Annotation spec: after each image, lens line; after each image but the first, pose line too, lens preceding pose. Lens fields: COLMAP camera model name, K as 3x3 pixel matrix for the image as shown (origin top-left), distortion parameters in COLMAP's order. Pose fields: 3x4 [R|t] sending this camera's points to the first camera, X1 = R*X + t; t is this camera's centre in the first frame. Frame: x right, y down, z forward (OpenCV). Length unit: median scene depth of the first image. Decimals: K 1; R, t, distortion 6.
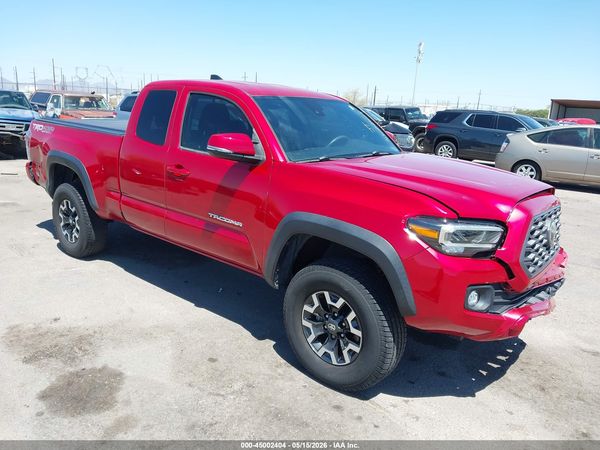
lens RADIAL K [[474.7, 0, 294.5], [0, 474.7, 228.4], [0, 0, 1]] dist [0.019370, -0.032034]
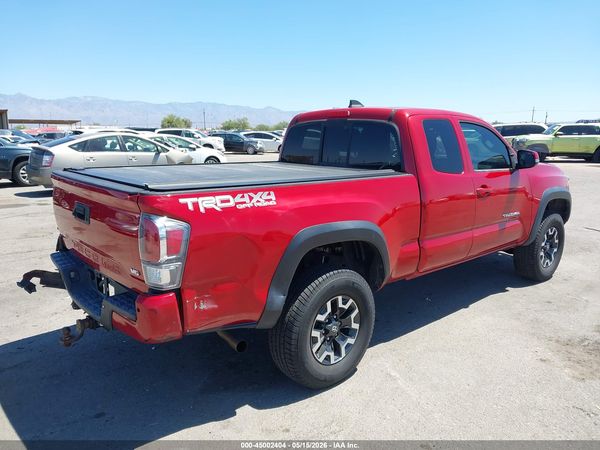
lens RADIAL K [[474.7, 0, 300.5], [0, 474.7, 208.9], [0, 0, 1]] dist [0.019370, -0.032034]
pose [[0.136461, -0.209643, 0.968209, -1.679881], [0.249830, 0.953044, 0.171148, -0.454845], [-0.958626, 0.218533, 0.182429, 1.435114]]
